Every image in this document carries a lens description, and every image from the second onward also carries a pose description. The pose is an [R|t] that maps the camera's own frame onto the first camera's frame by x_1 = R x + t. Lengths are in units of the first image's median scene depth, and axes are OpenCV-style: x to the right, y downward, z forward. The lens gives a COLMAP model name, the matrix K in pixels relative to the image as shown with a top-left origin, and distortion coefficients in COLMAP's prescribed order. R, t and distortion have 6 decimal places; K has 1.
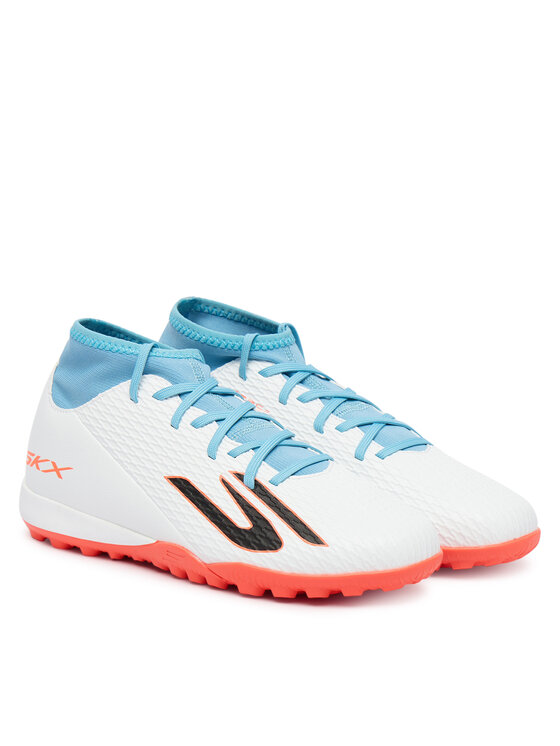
lens RADIAL K [[1965.0, 0, 280.0], [0, 1965.0, 373.0], [0, 0, 1]] dist [0.011703, 0.006962]
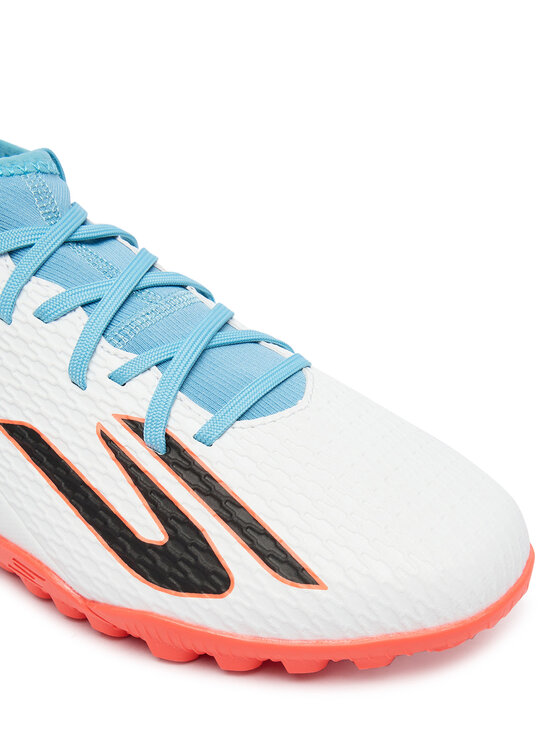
lens RADIAL K [[822.1, 0, 280.0], [0, 822.1, 373.0], [0, 0, 1]] dist [-0.020780, -0.009558]
pose [[0.993140, -0.069238, 0.094224, -0.002466], [0.034275, 0.942817, 0.331543, -0.029939], [-0.111791, -0.326039, 0.938723, 0.806993]]
